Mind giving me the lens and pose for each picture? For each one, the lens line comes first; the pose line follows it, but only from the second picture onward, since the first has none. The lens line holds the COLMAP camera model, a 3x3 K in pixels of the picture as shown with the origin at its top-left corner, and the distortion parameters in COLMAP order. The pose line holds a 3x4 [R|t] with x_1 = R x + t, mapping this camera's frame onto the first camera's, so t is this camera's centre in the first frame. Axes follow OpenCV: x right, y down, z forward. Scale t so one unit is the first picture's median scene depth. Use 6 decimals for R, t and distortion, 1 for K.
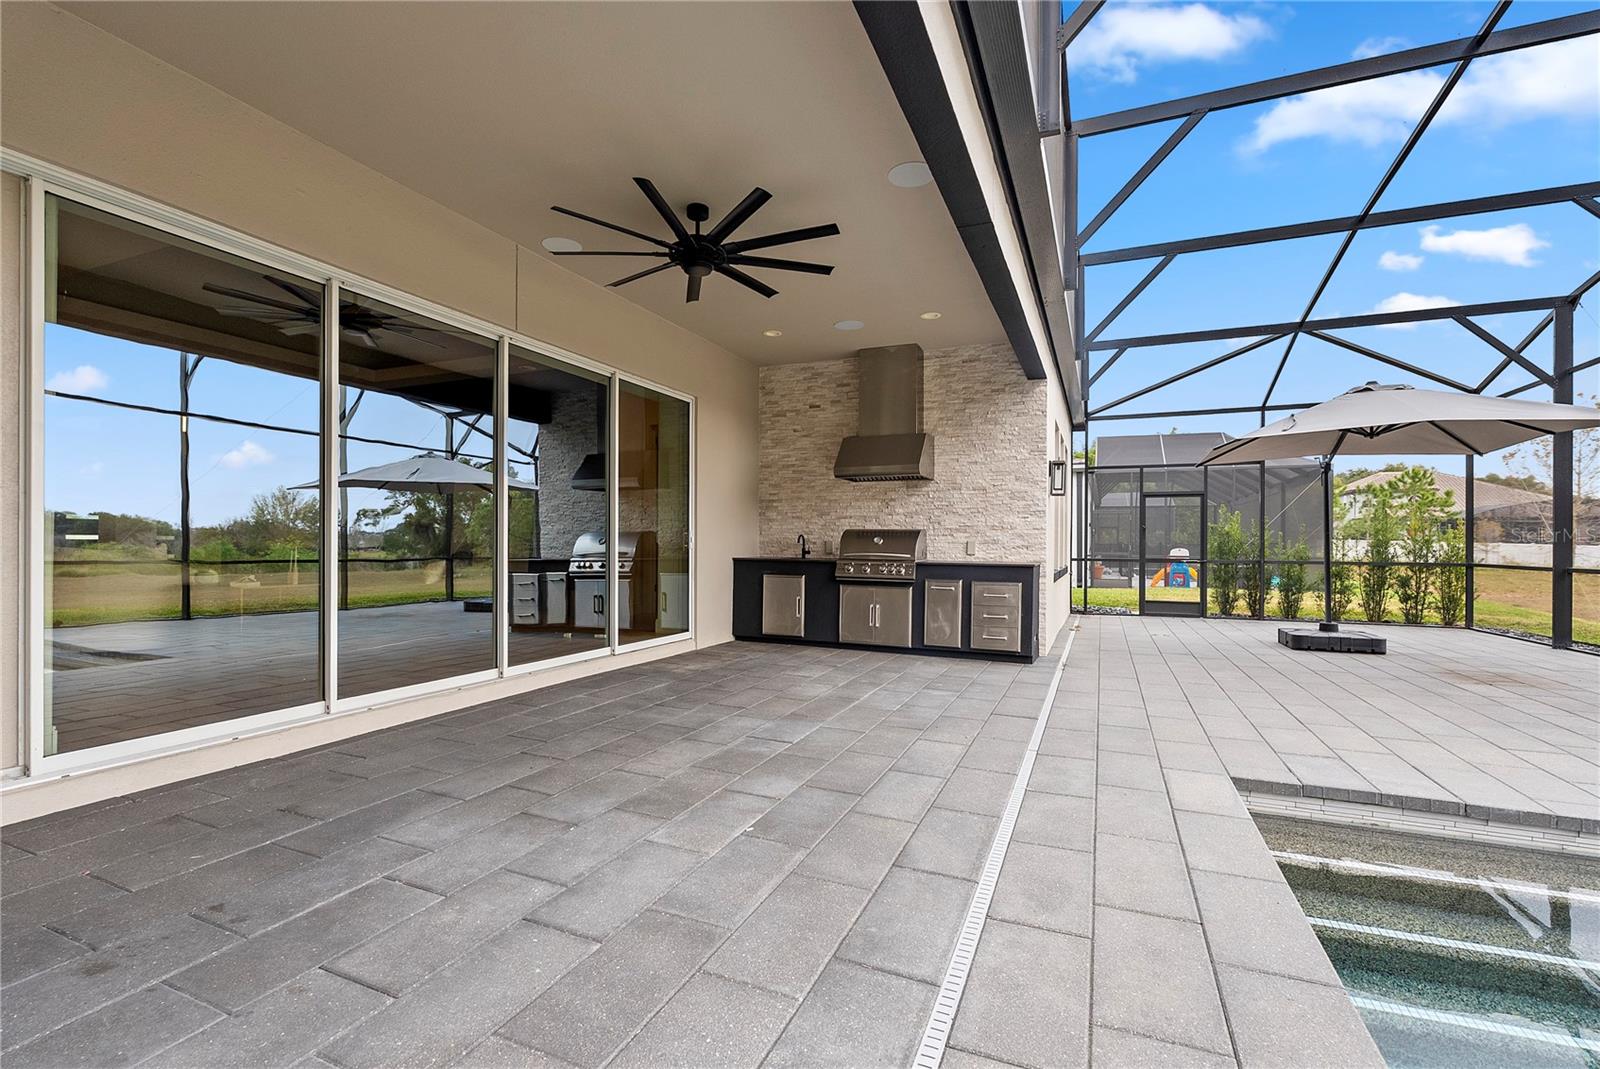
lens RADIAL K [[707.5, 0, 796.9], [0, 707.5, 544.7], [0, 0, 1]] dist [-0.003661, -0.000476]
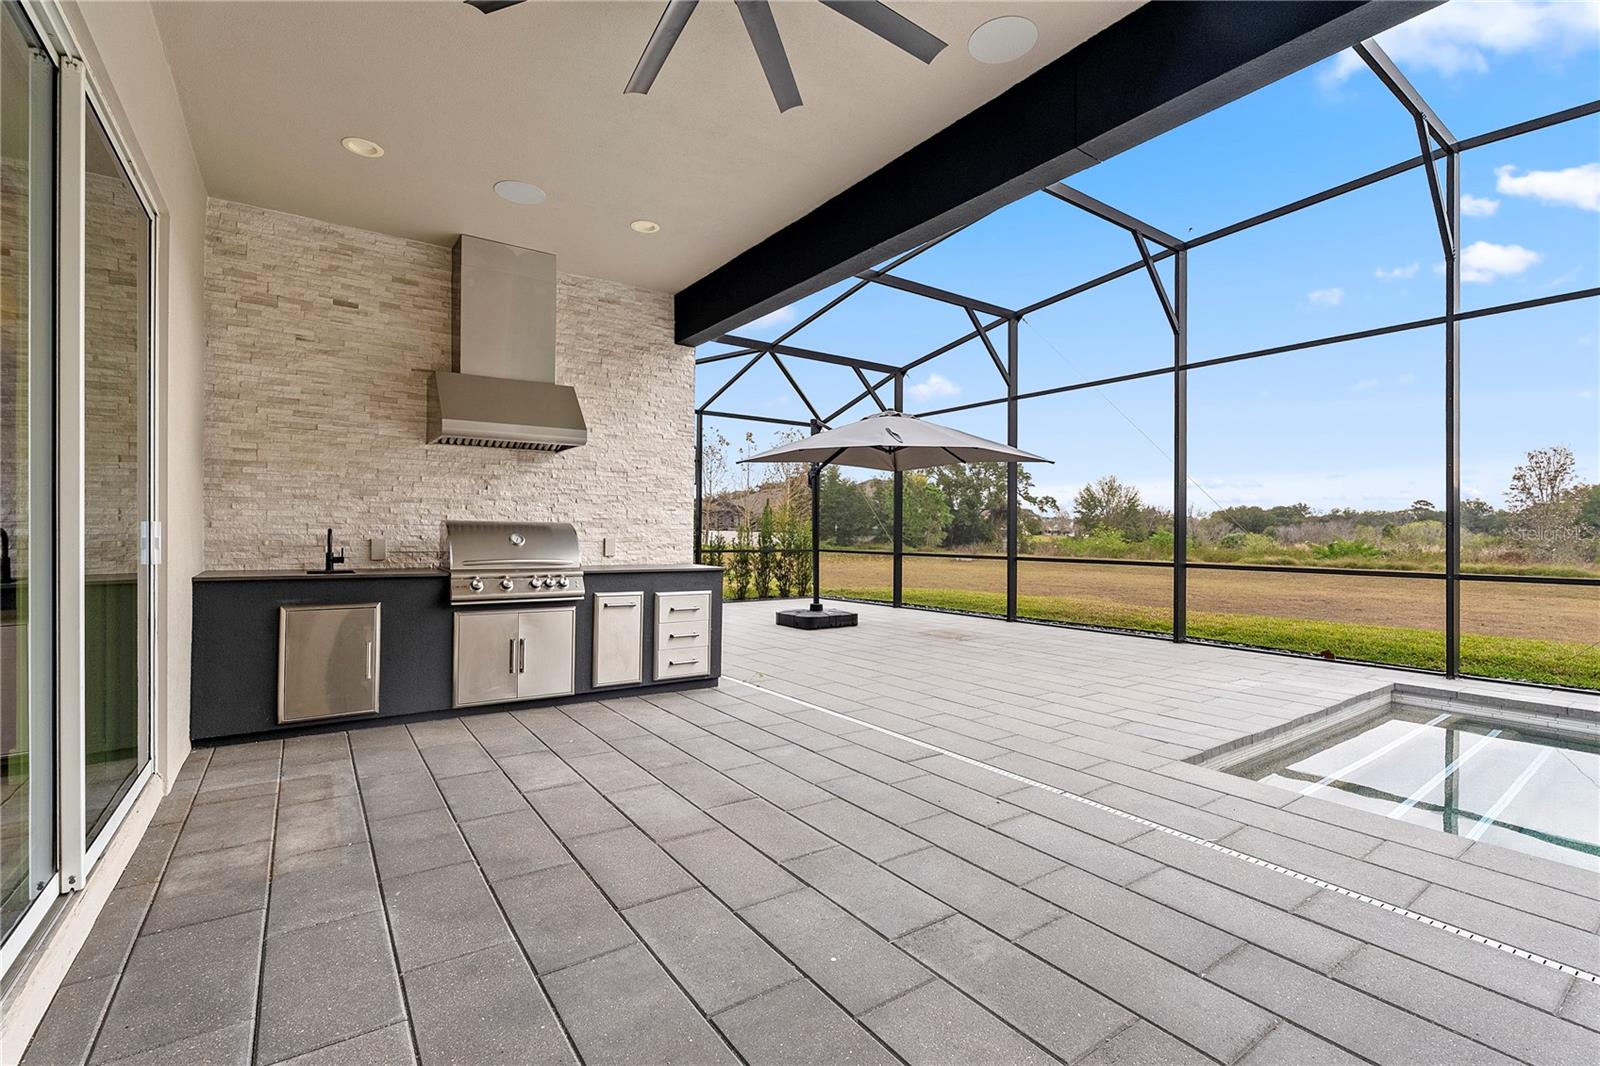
lens RADIAL K [[707.5, 0, 799.0], [0, 707.5, 533.0], [0, 0, 1]] dist [-0.003661, -0.000476]
pose [[0.527402, -0.002959, 0.849611, -0.280468], [-0.002757, 0.999983, 0.005194, -0.014874], [-0.849611, -0.005082, 0.527385, 0.405670]]
